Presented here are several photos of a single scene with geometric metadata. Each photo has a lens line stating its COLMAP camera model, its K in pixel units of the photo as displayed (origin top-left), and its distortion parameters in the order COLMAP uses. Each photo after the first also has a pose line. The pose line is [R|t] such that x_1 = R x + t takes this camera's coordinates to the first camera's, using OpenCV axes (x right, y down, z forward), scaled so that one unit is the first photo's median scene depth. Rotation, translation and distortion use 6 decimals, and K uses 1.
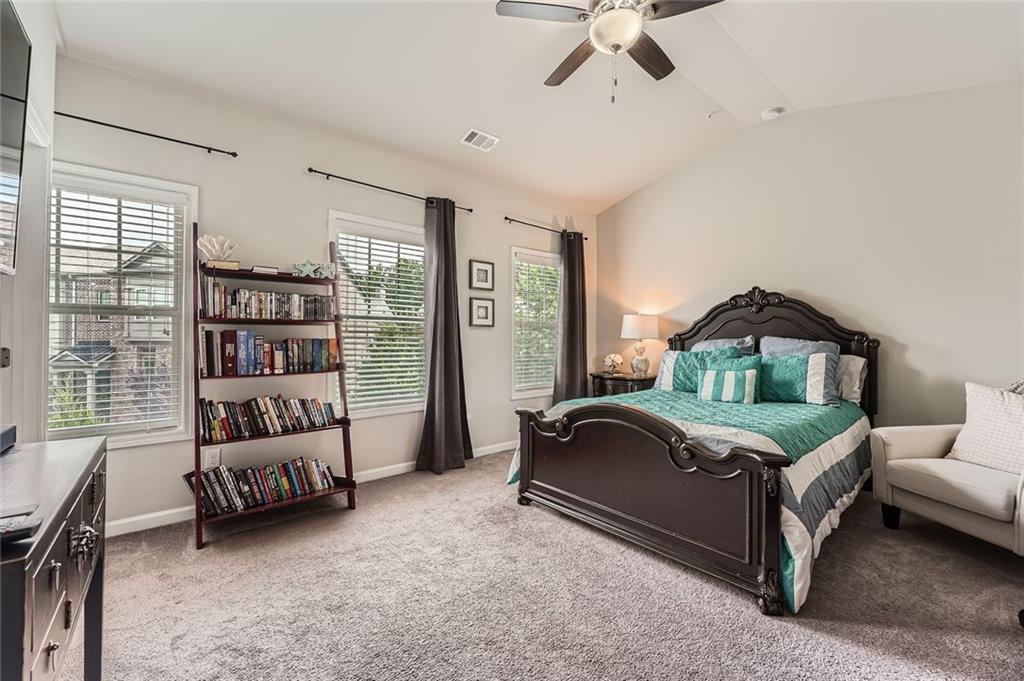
lens RADIAL K [[417.7, 0, 513.8], [0, 417.7, 335.8], [0, 0, 1]] dist [-0.009318, 0.000545]
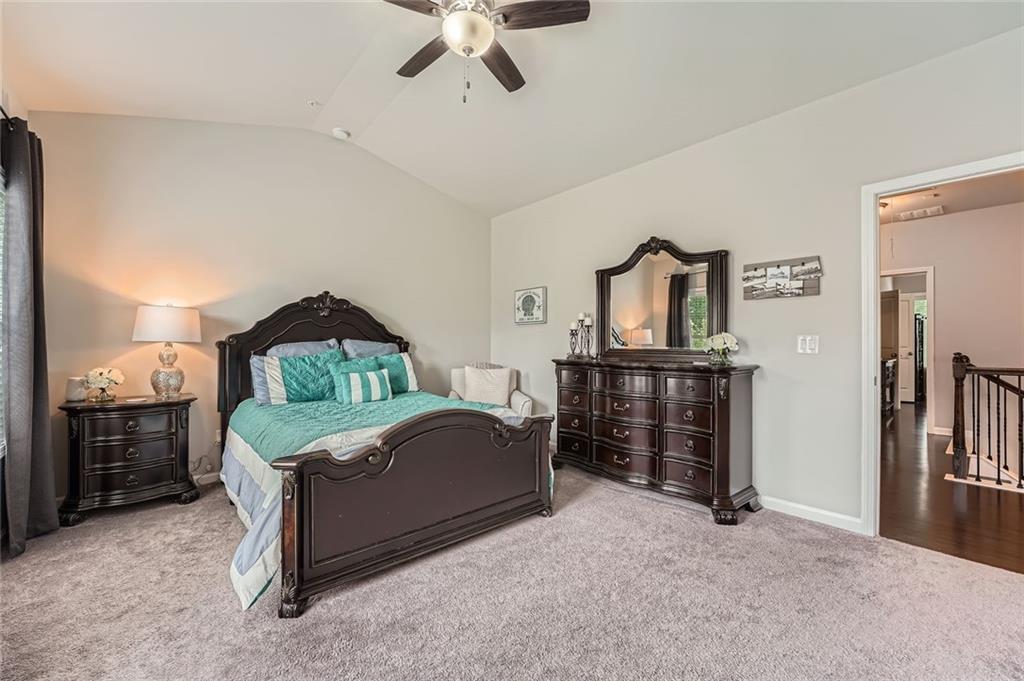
lens RADIAL K [[417.7, 0, 513.3], [0, 417.7, 344.0], [0, 0, 1]] dist [-0.009318, 0.000545]
pose [[-0.004879, -0.007899, 0.999957, -0.465012], [-0.007311, 0.999942, 0.007863, 0.001806], [-0.999961, -0.007272, -0.004936, 0.550477]]
